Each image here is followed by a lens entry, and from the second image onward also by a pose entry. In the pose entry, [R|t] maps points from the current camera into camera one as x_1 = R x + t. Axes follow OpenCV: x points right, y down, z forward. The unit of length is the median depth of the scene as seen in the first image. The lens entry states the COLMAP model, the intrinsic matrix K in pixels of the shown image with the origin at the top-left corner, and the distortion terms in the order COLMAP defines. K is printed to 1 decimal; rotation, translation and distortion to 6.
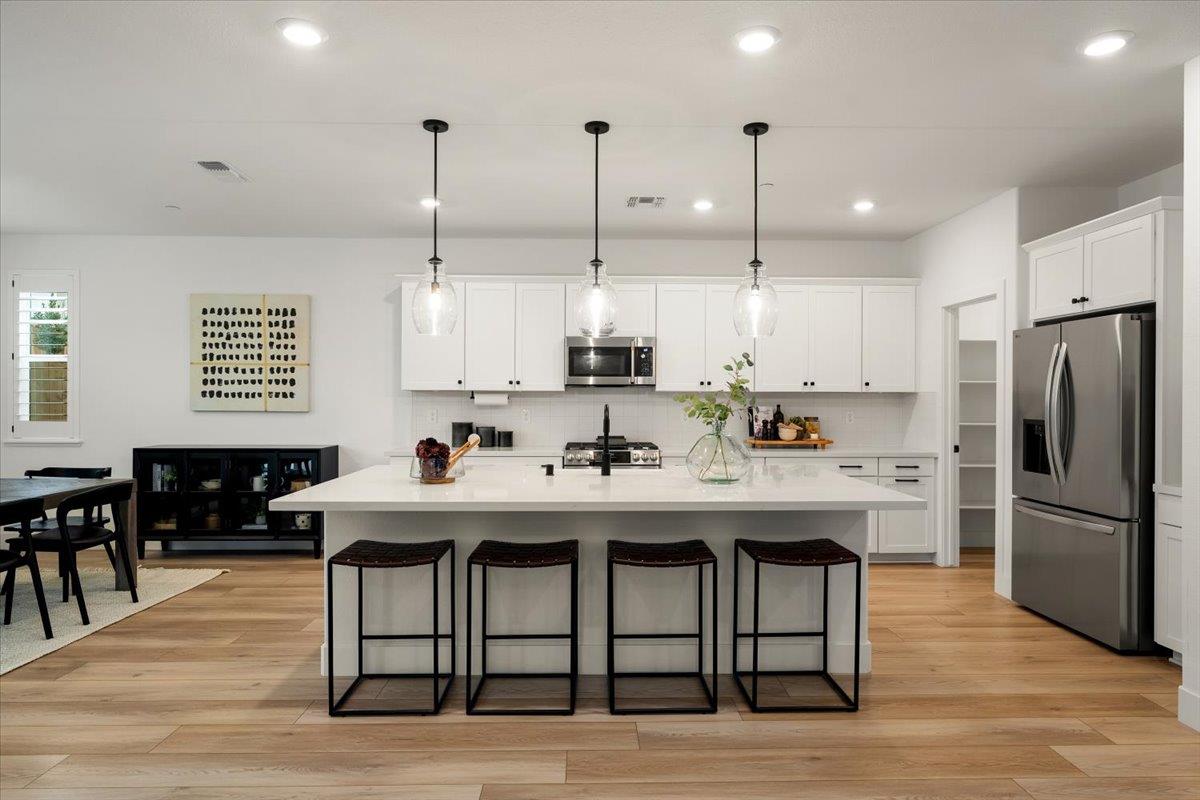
lens RADIAL K [[696.9, 0, 594.1], [0, 696.9, 397.7], [0, 0, 1]] dist [0.002974, 0.001185]
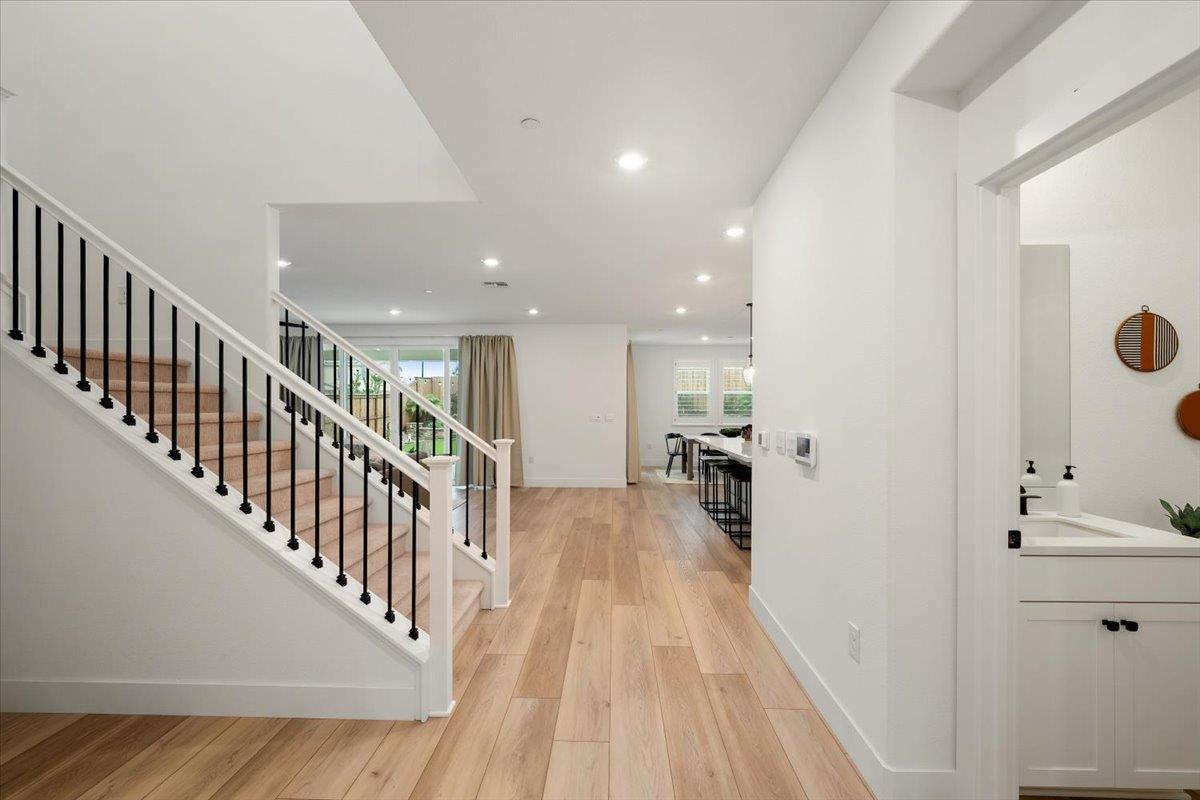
lens RADIAL K [[515.5, 0, 602.5], [0, 515.5, 401.8], [0, 0, 1]] dist [-0.003046, 0.002780]
pose [[-0.029789, -0.012651, -0.999476, 1.106363], [-0.002288, 0.999918, -0.012589, -0.000717], [0.999554, 0.001912, -0.029816, 0.328255]]
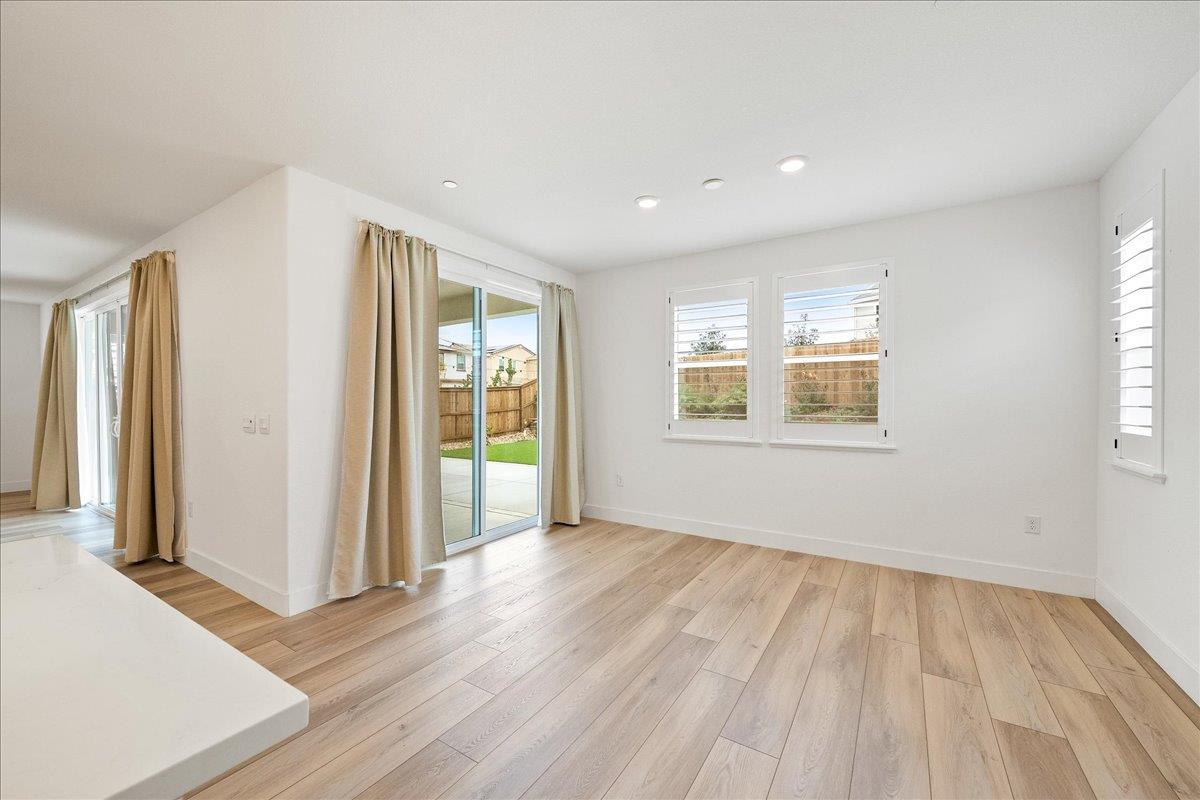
lens RADIAL K [[474.7, 0, 600.7], [0, 474.7, 403.4], [0, 0, 1]] dist [-0.001718, 0.001152]
pose [[-0.550208, -0.000046, -0.835028, -0.187003], [-0.001312, 0.999999, 0.000809, 0.005790], [0.835027, 0.001541, -0.550207, 0.923143]]
